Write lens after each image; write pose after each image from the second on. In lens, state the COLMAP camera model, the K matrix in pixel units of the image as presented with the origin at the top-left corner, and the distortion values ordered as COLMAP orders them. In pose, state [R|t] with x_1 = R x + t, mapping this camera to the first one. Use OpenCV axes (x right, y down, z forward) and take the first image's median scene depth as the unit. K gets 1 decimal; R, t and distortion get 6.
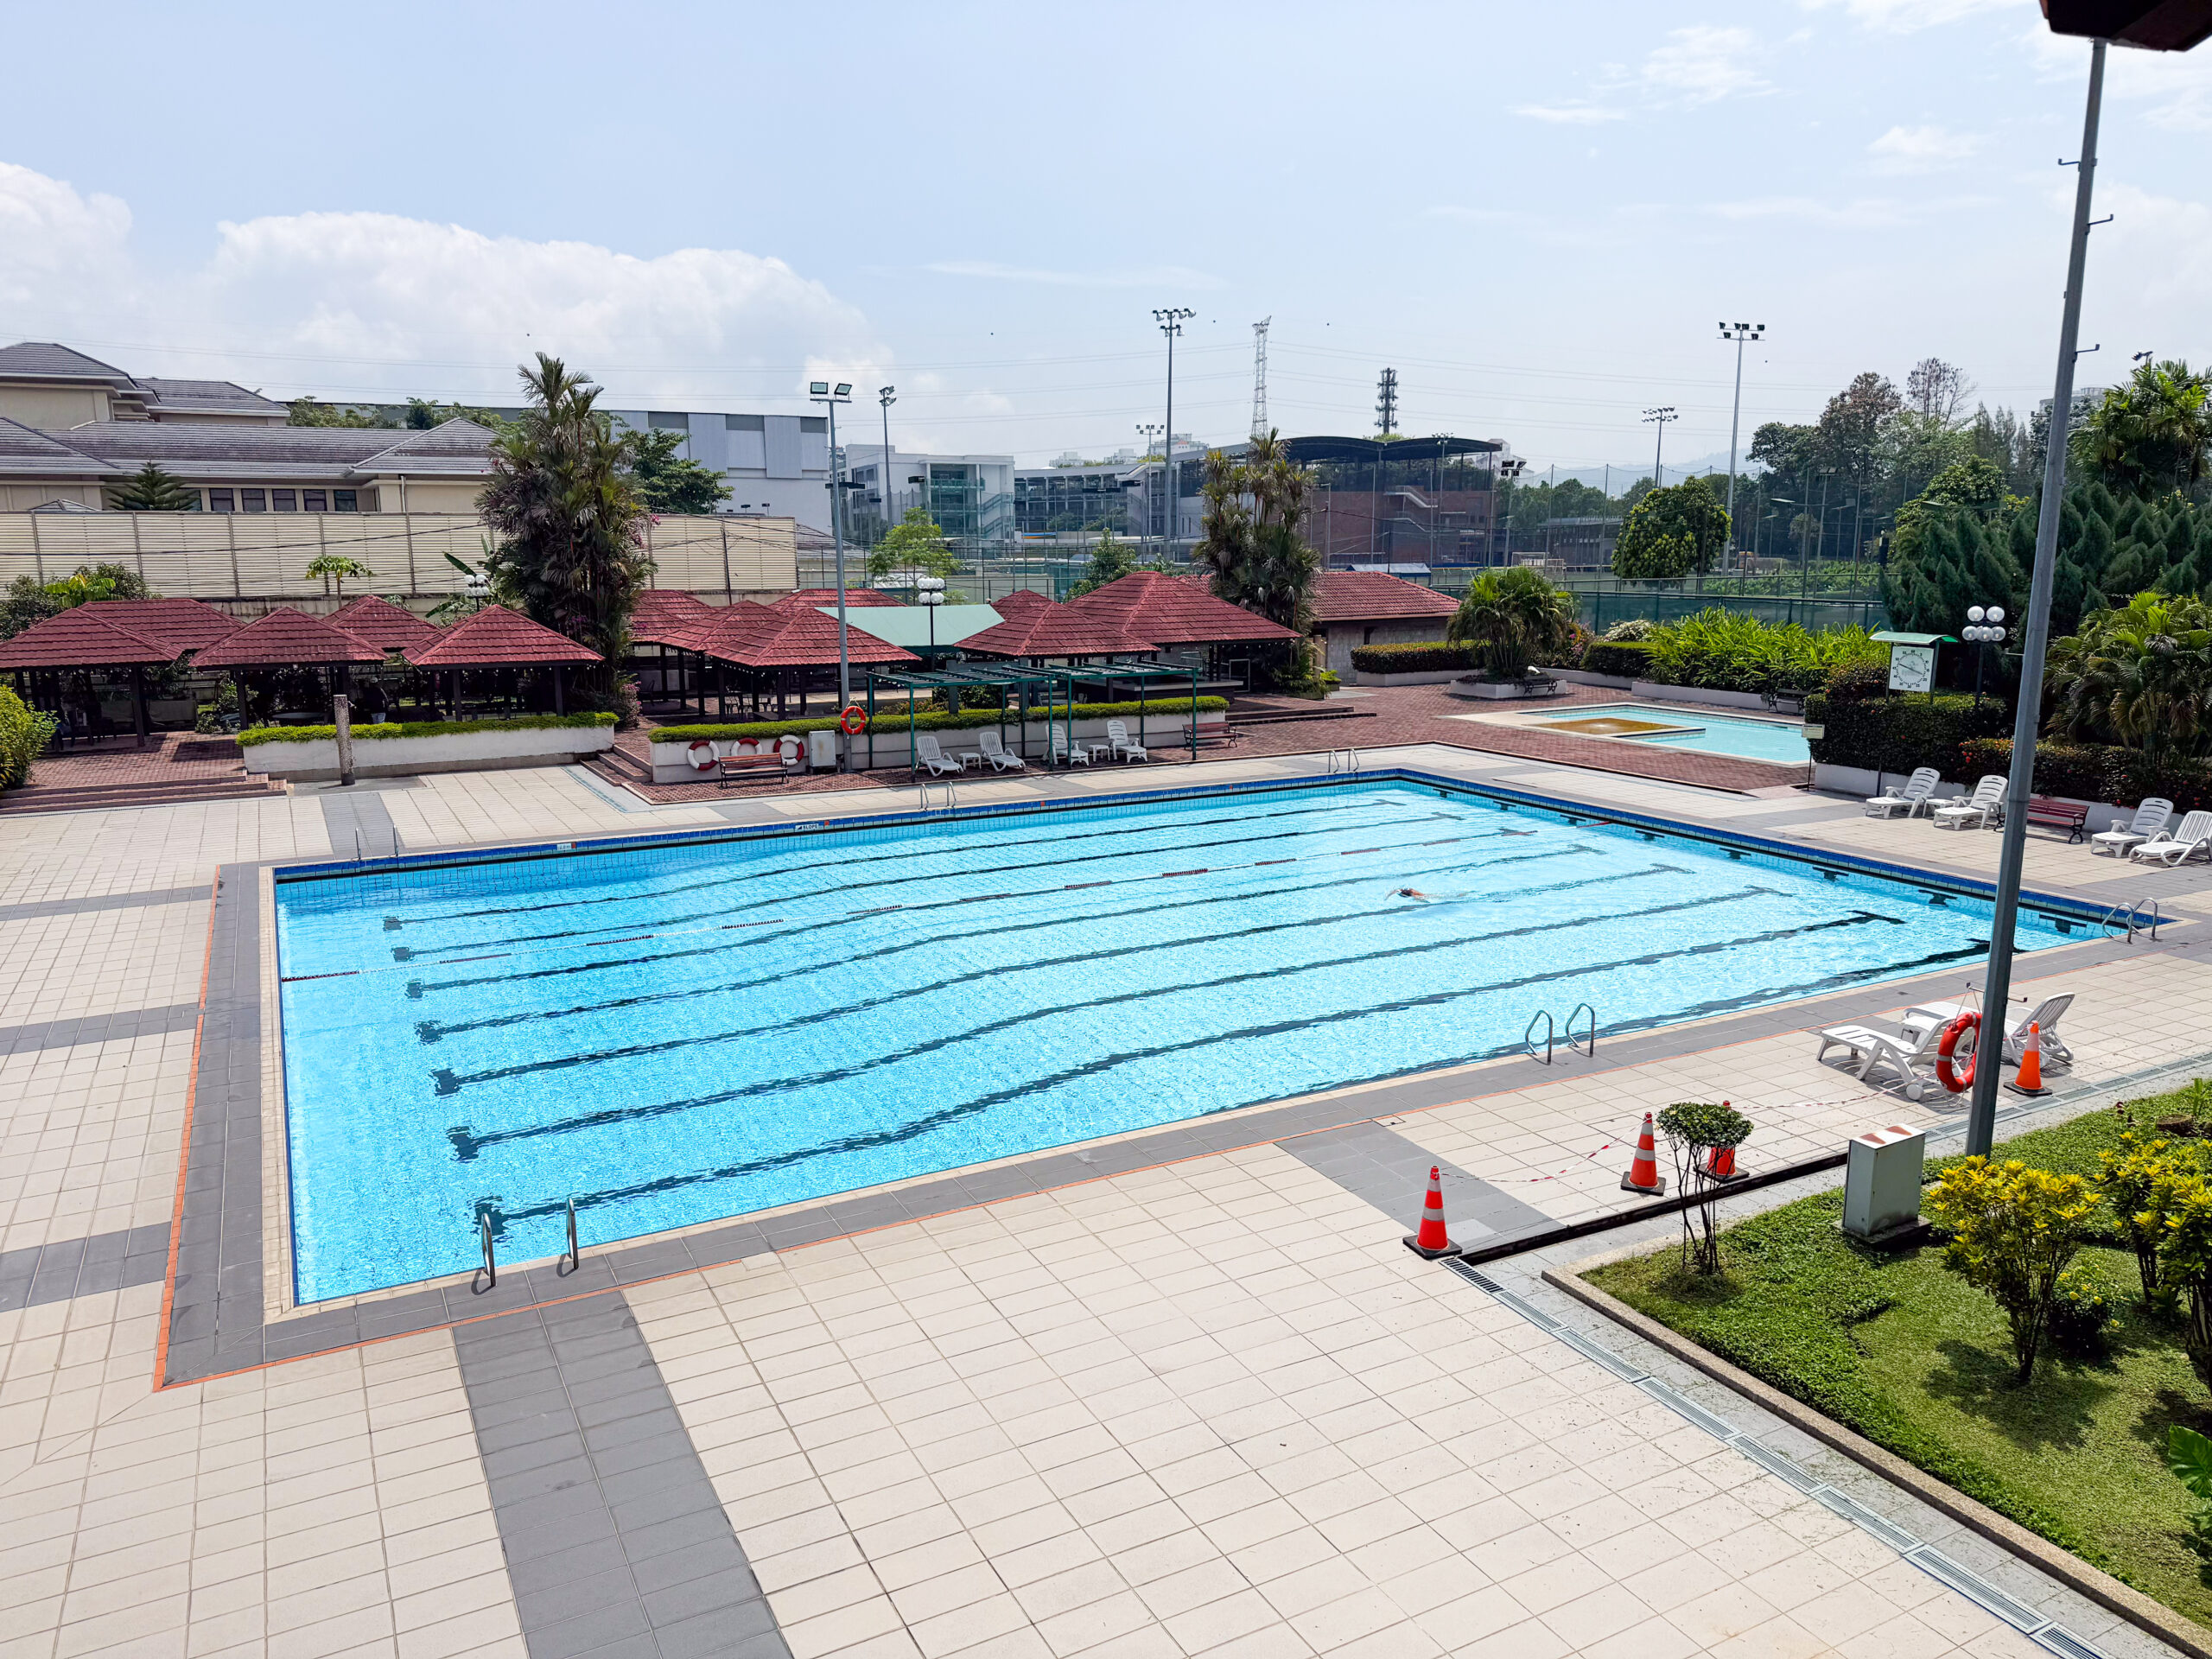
lens RADIAL K [[1553.1, 0, 1115.2], [0, 1553.1, 840.8], [0, 0, 1]] dist [0.035157, -0.049128]
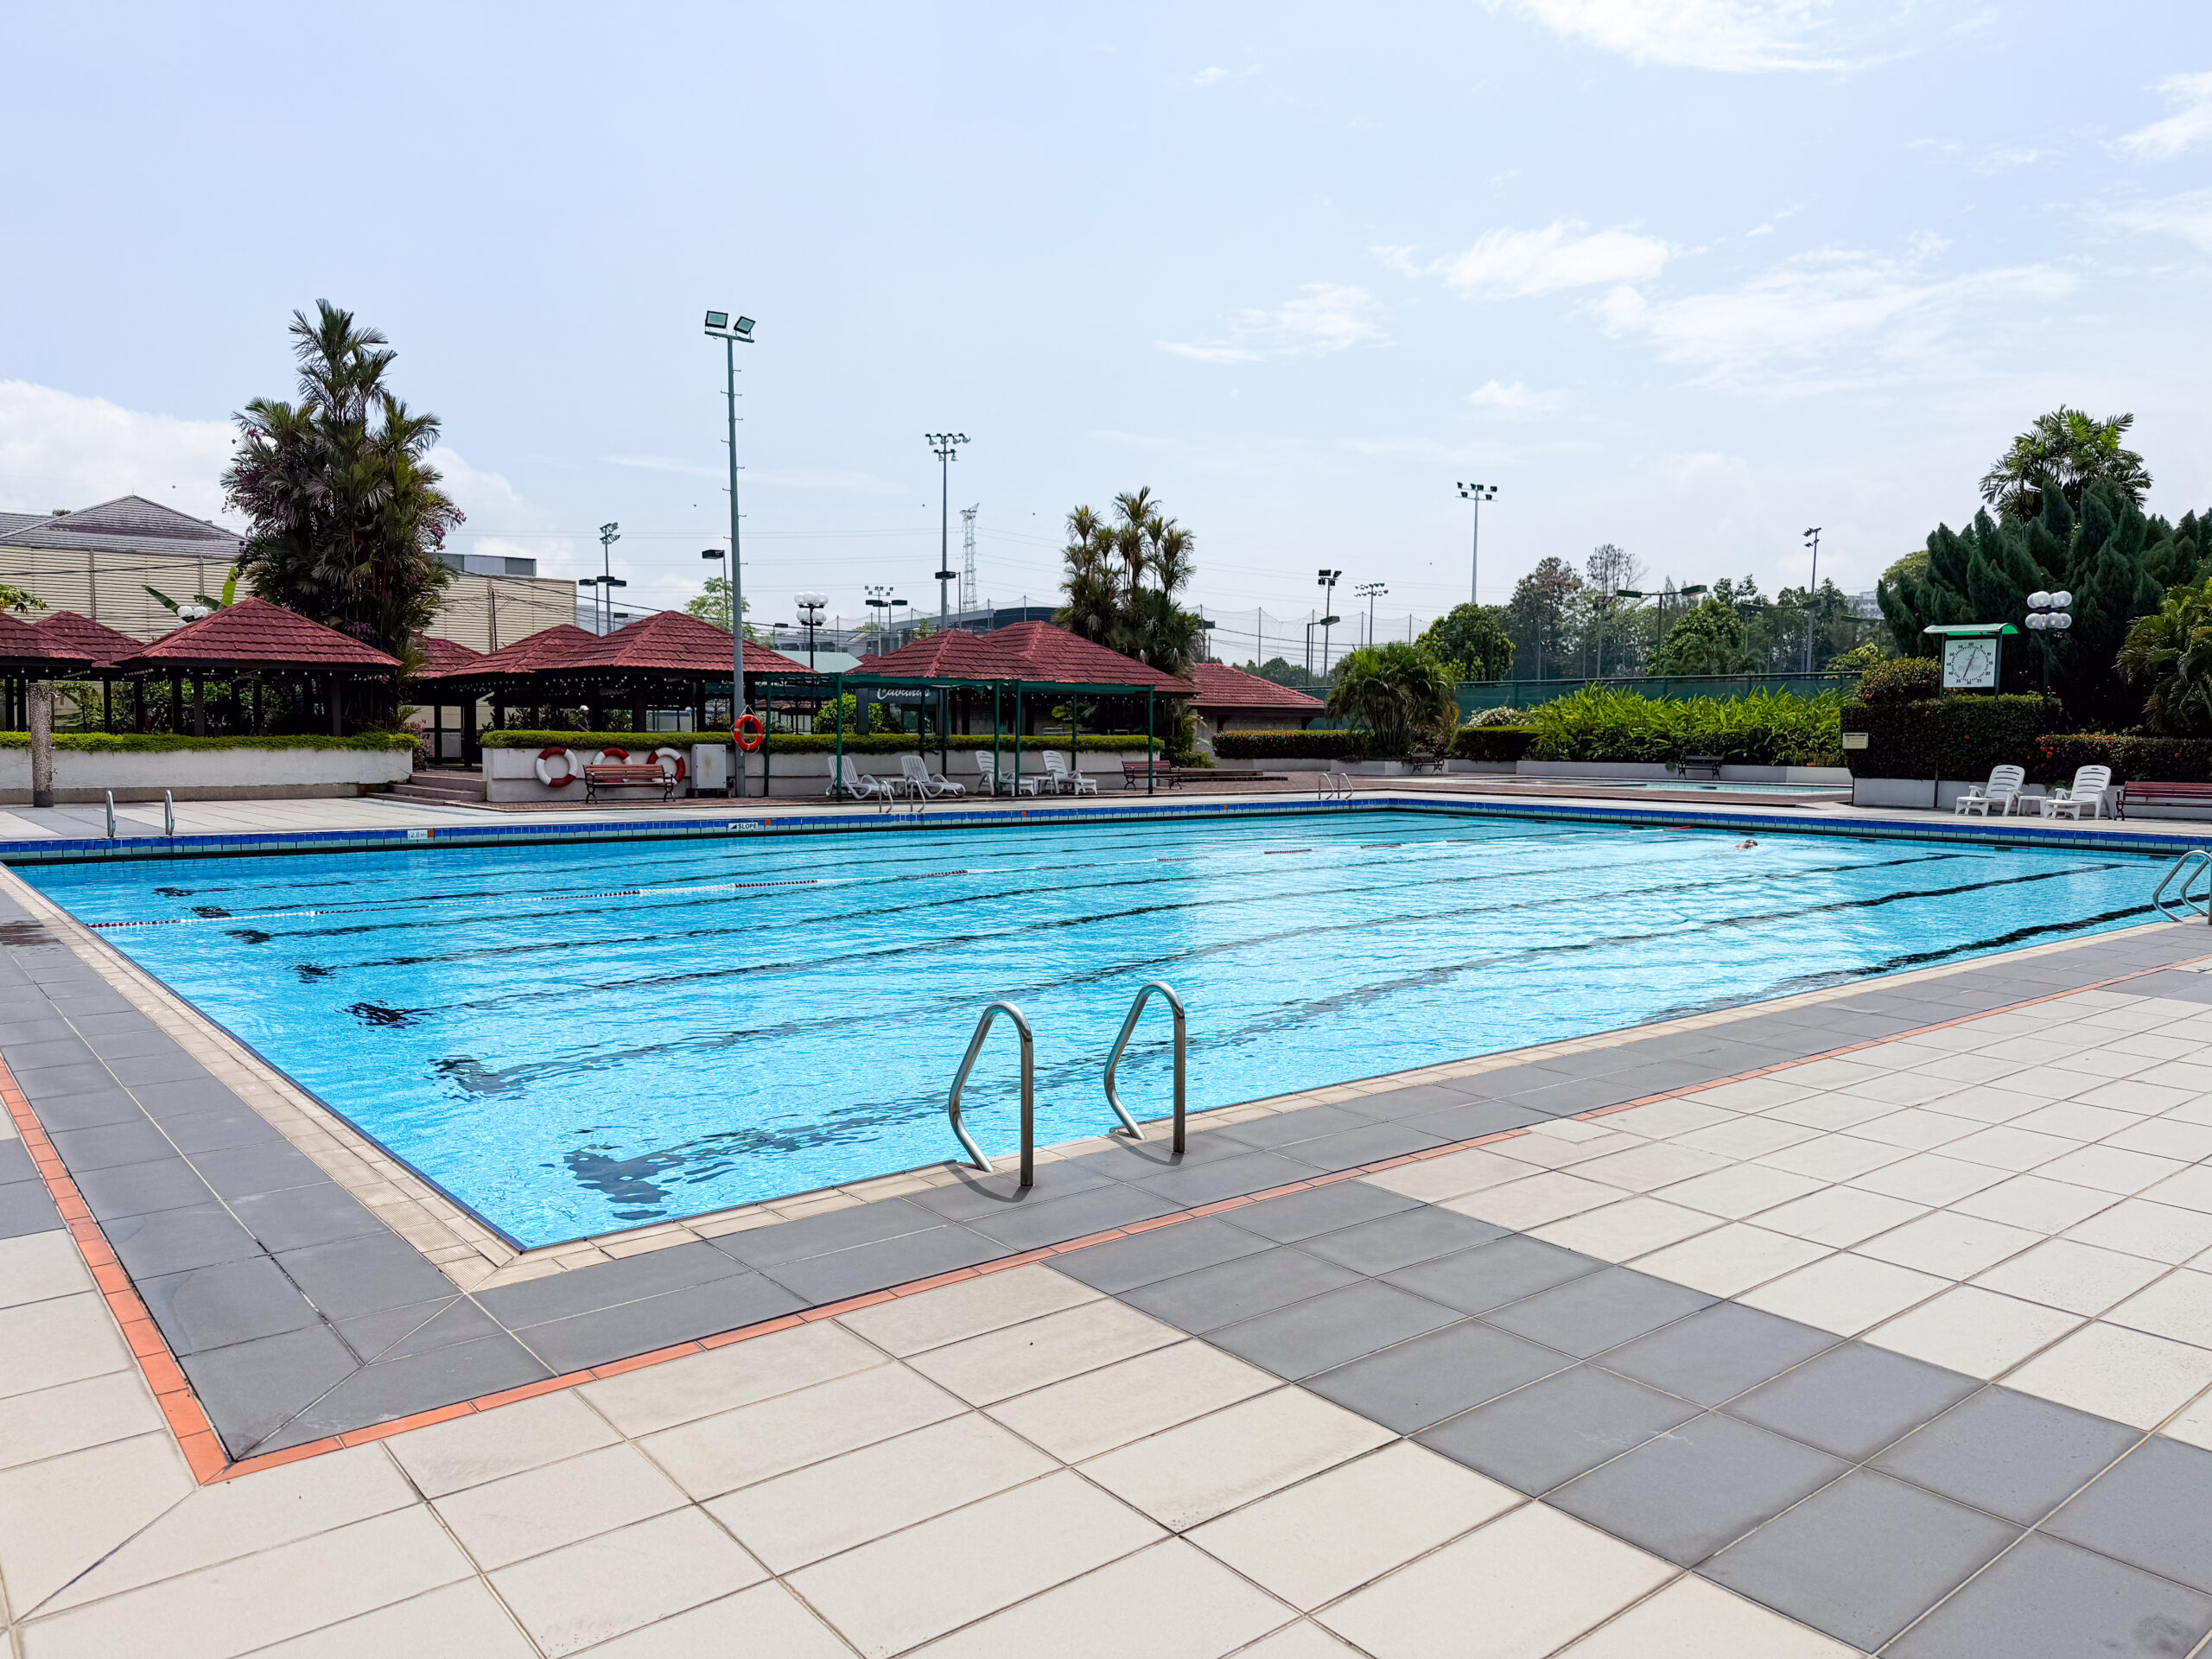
lens RADIAL K [[1553.1, 0, 1099.1], [0, 1553.1, 841.5], [0, 0, 1]] dist [0.035157, -0.049128]
pose [[0.981410, -0.003412, 0.191895, -0.136941], [0.027081, 0.992301, -0.120854, 0.074419], [-0.190005, 0.123804, 0.973946, 0.185121]]
